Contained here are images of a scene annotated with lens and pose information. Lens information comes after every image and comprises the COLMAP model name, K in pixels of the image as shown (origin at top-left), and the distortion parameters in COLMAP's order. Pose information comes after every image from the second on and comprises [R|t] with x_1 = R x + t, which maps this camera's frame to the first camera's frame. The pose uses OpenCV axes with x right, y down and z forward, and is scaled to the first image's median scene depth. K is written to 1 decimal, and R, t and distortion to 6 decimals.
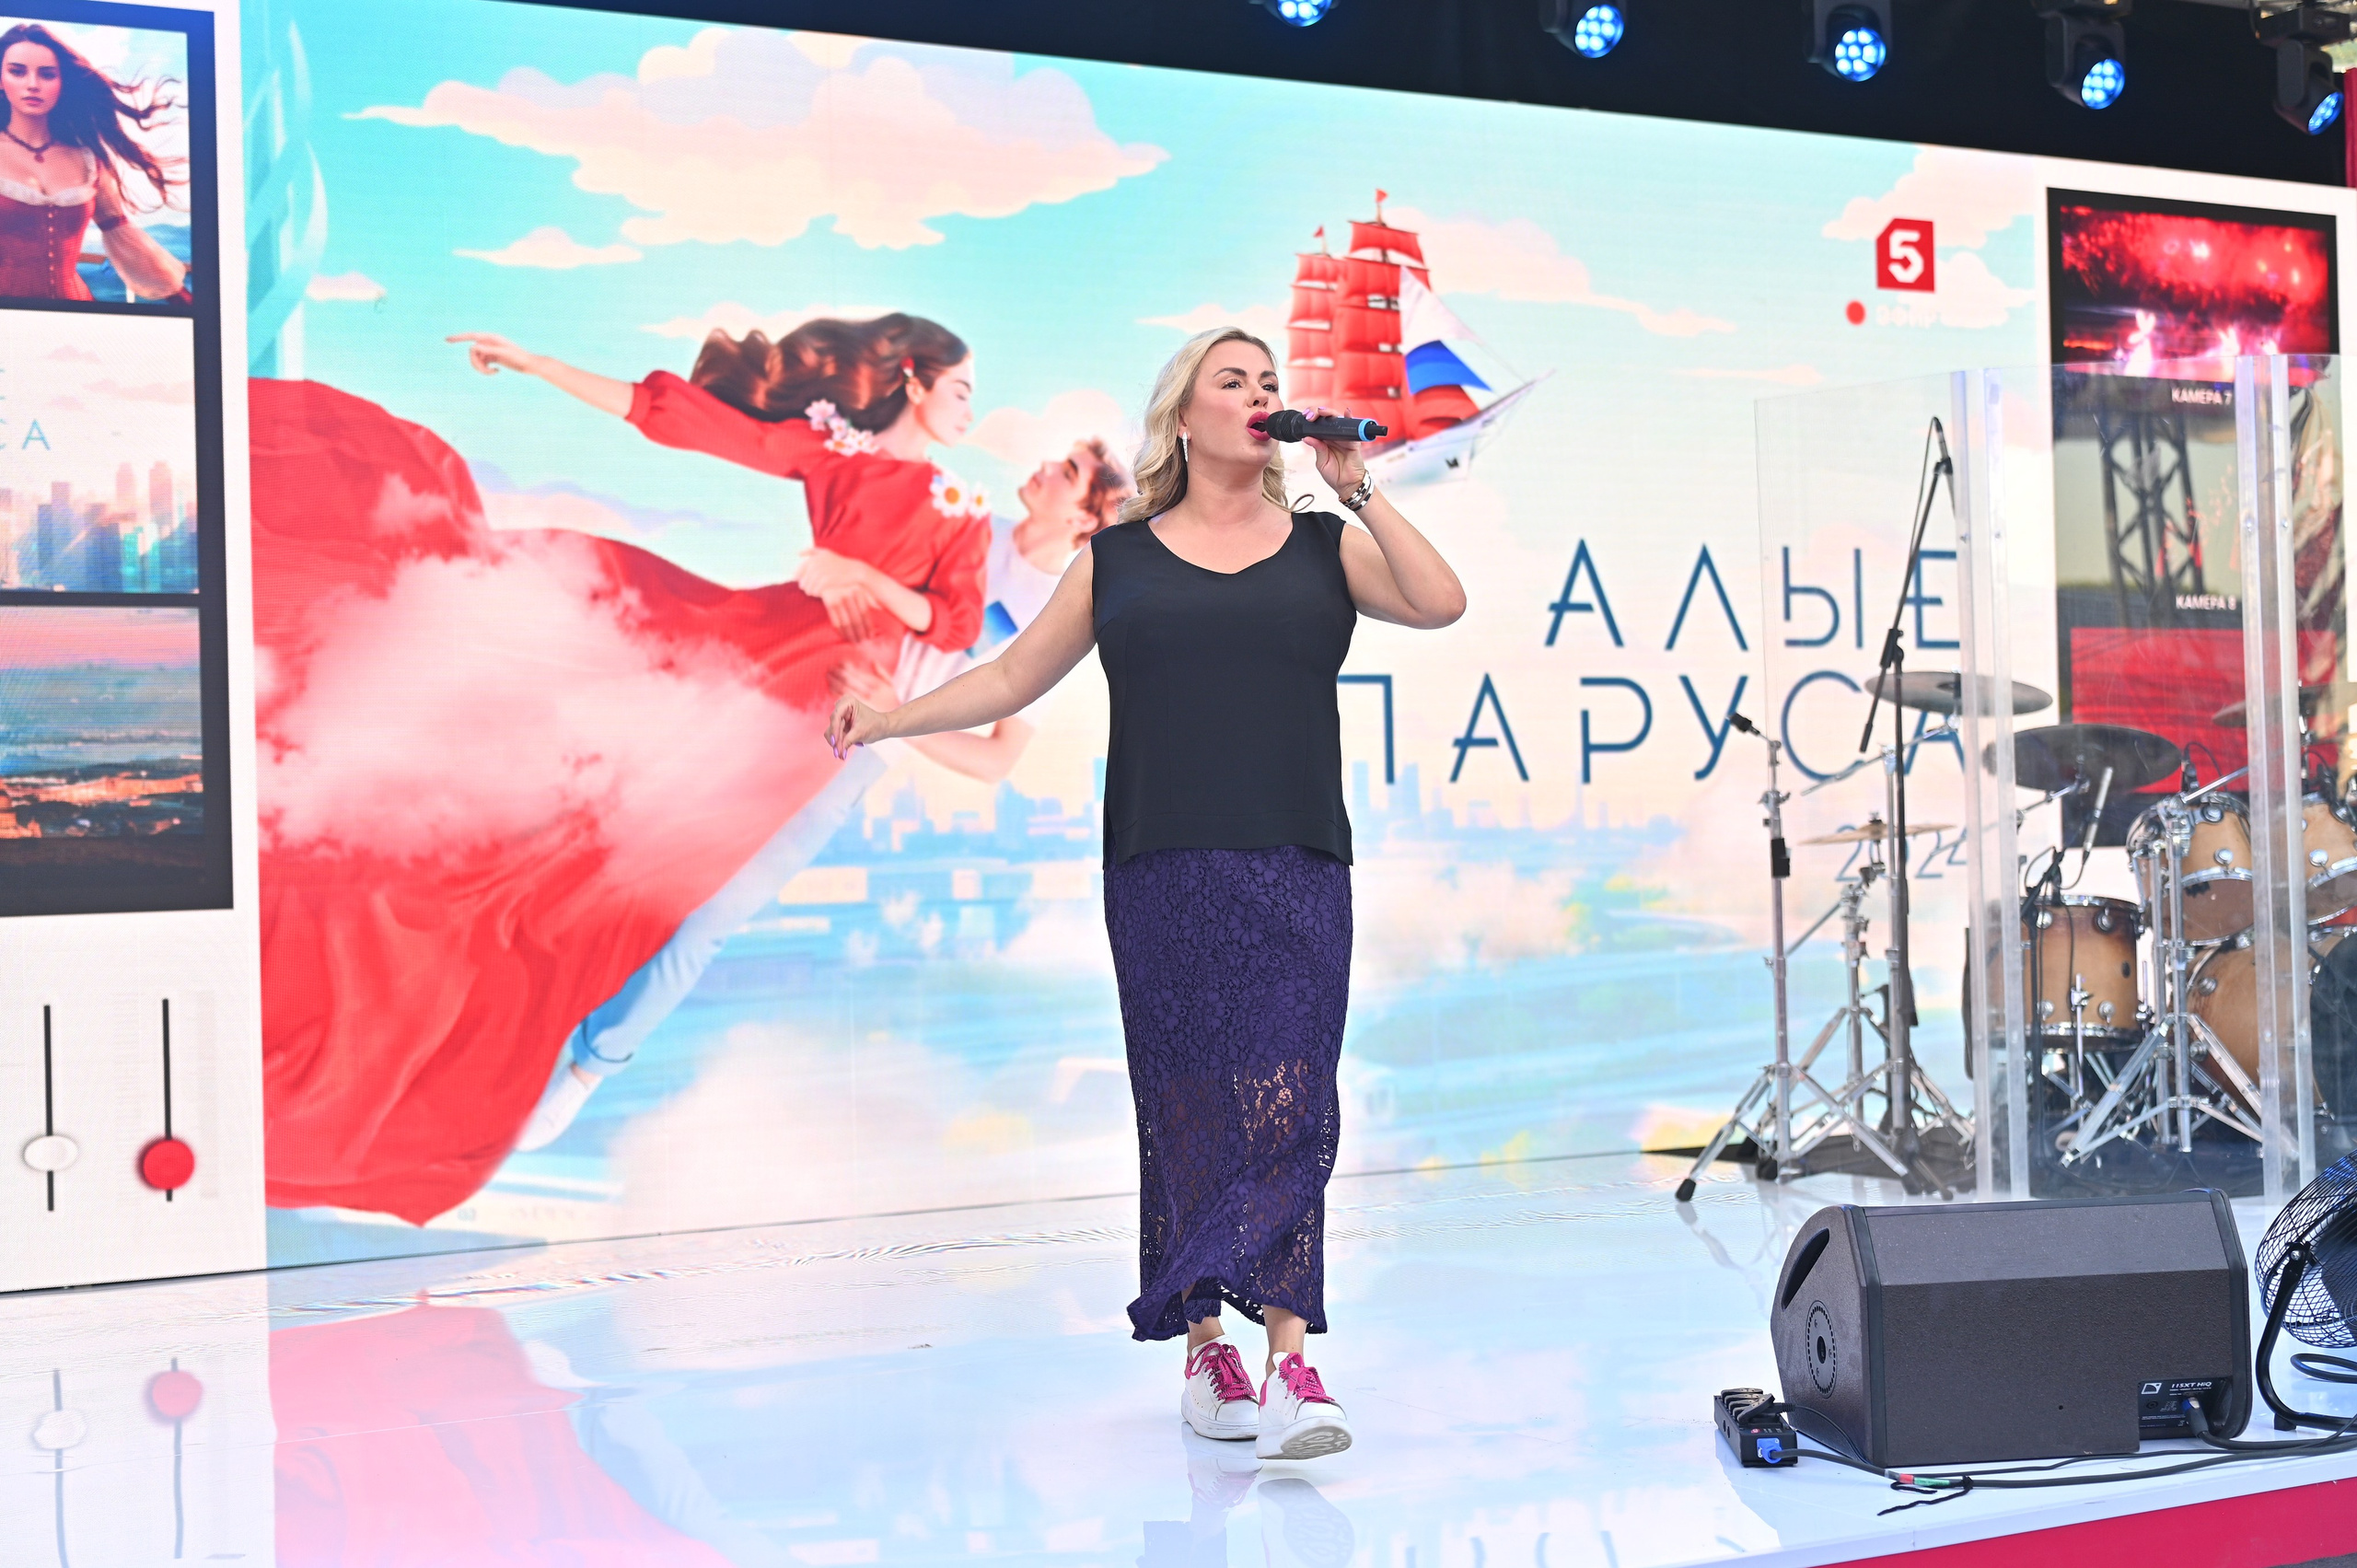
lens RADIAL K [[3091.1, 0, 1207.5], [0, 3091.1, 802.5], [0, 0, 1]] dist [-0.020677, 0.000000]
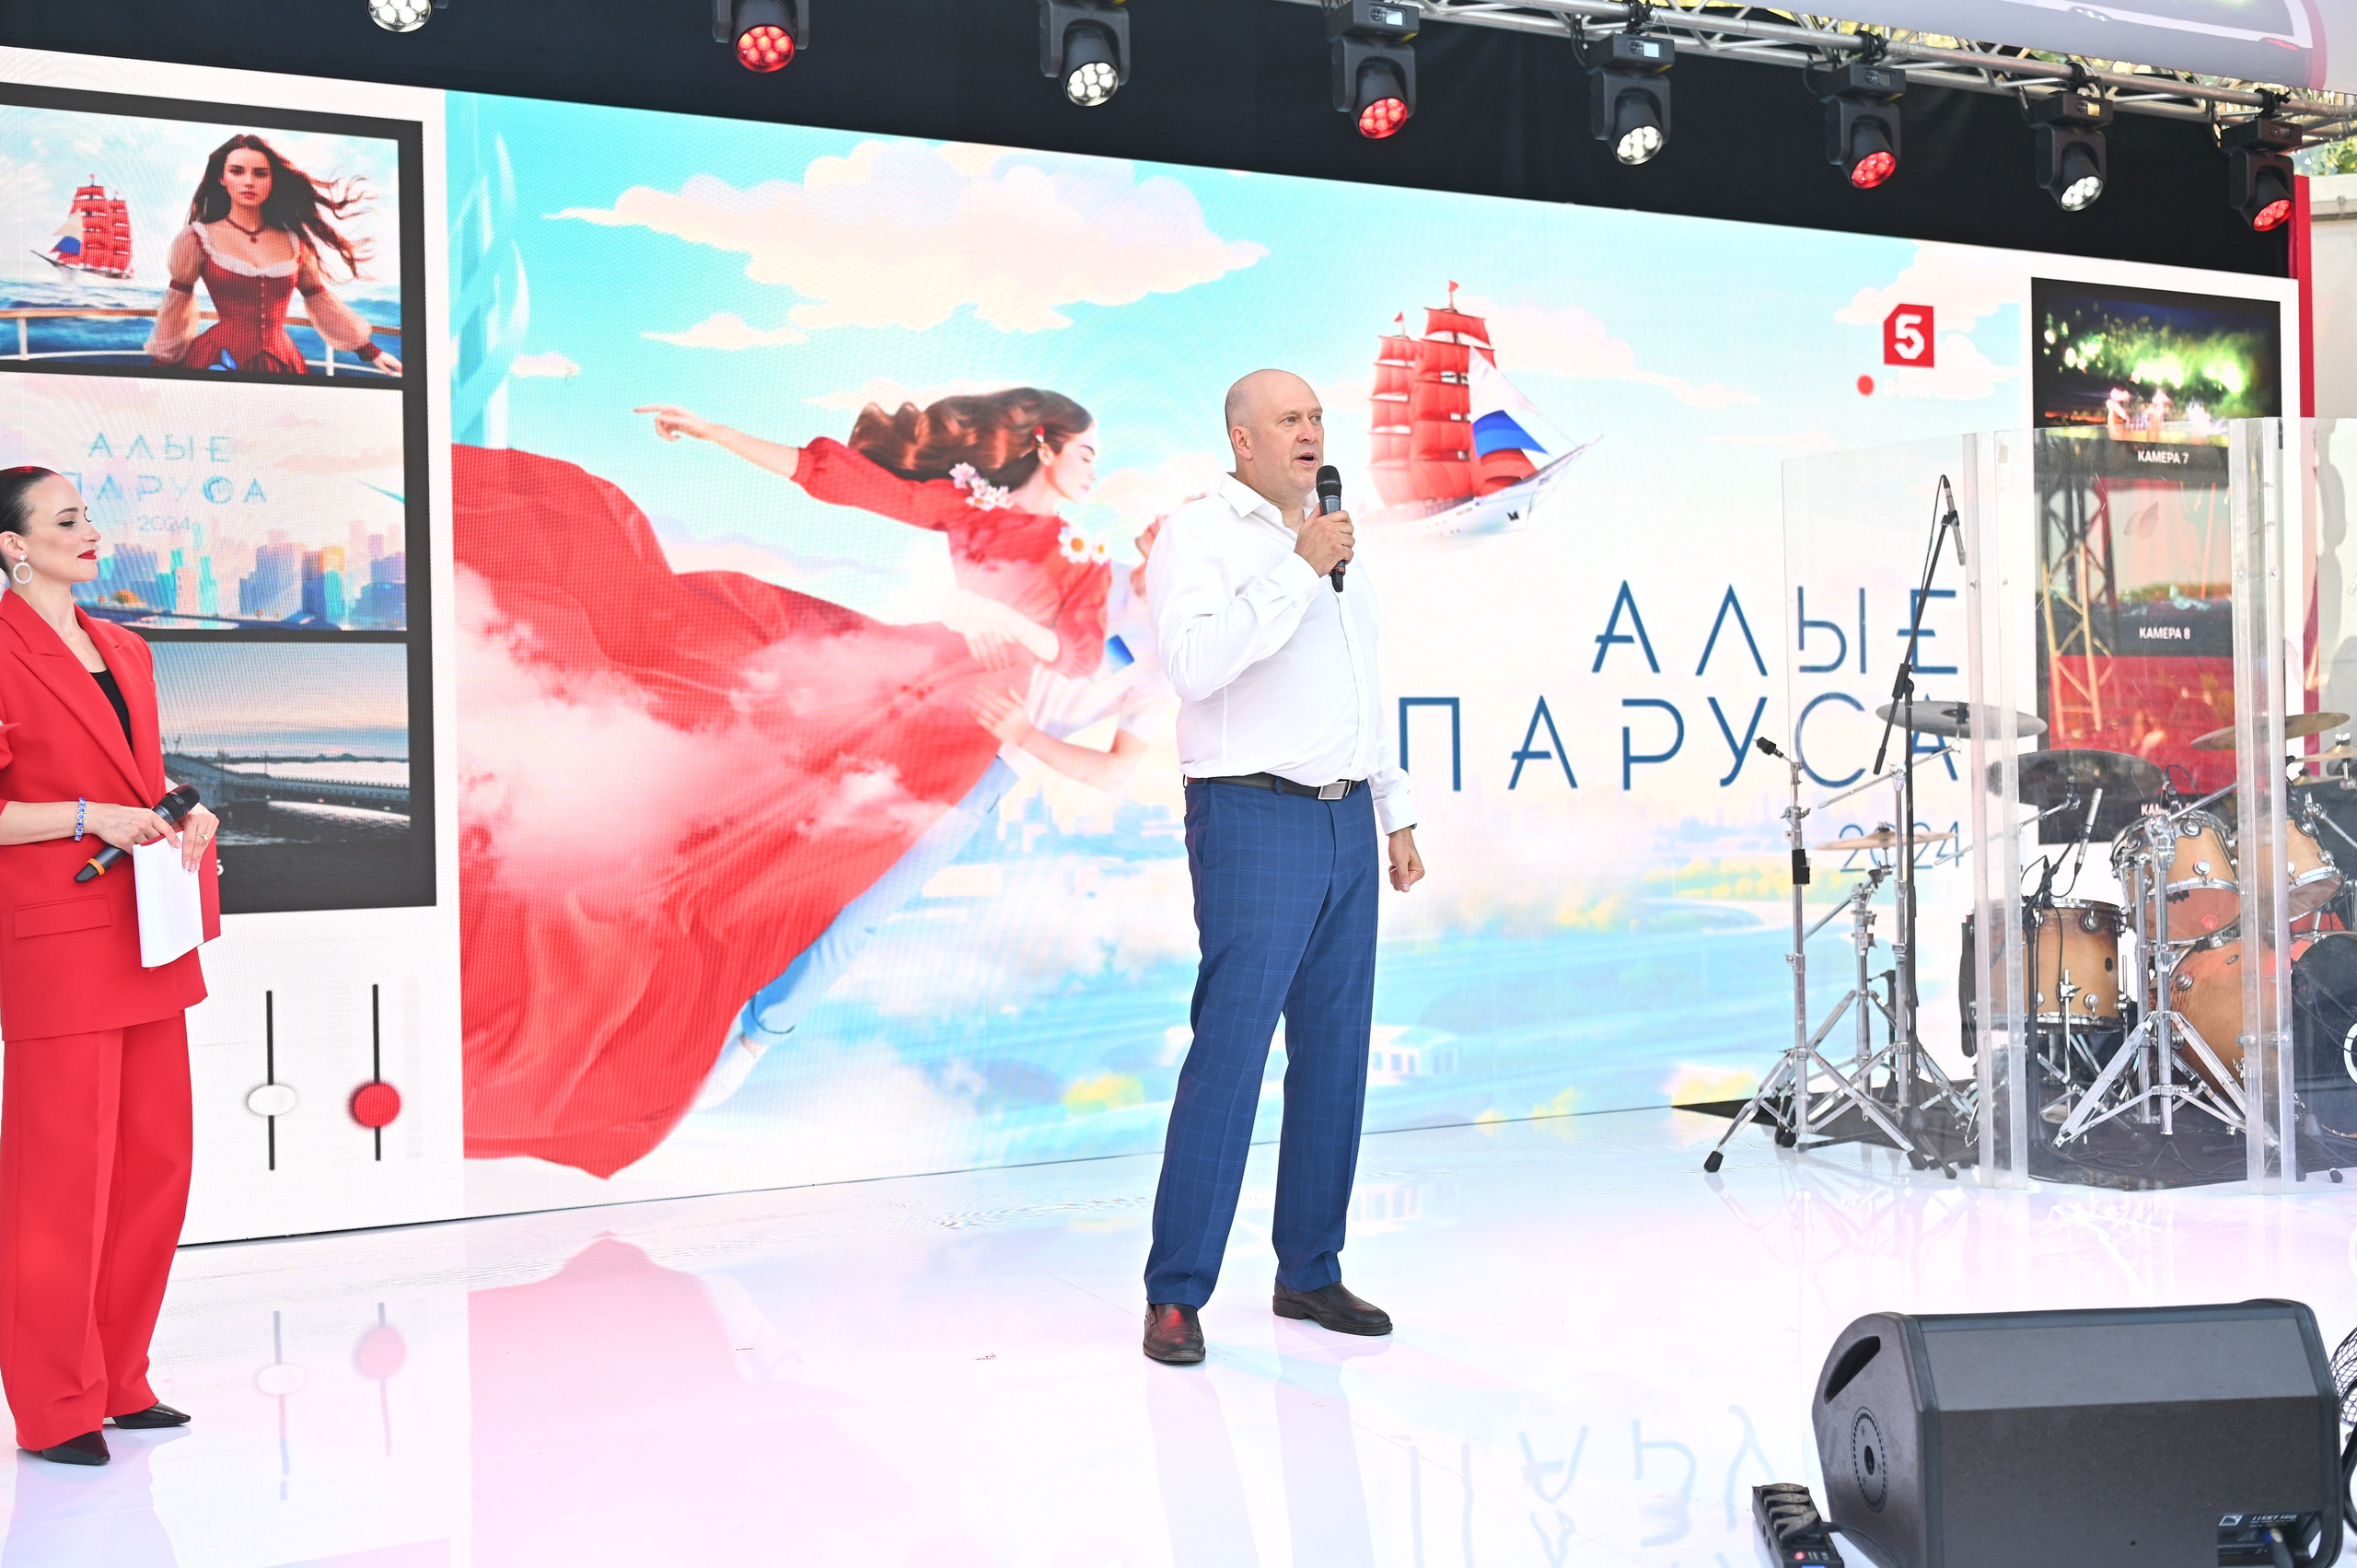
lens RADIAL K [[2198.3, 0, 1184.1], [0, 2198.3, 764.1], [0, 0, 1]] dist [-0.005246, 0.000000]
pose [[0.997159, 0.008285, -0.074873, 0.019761], [-0.007859, 0.999951, 0.005986, -0.021703], [0.074919, -0.005380, 0.997175, 0.175305]]
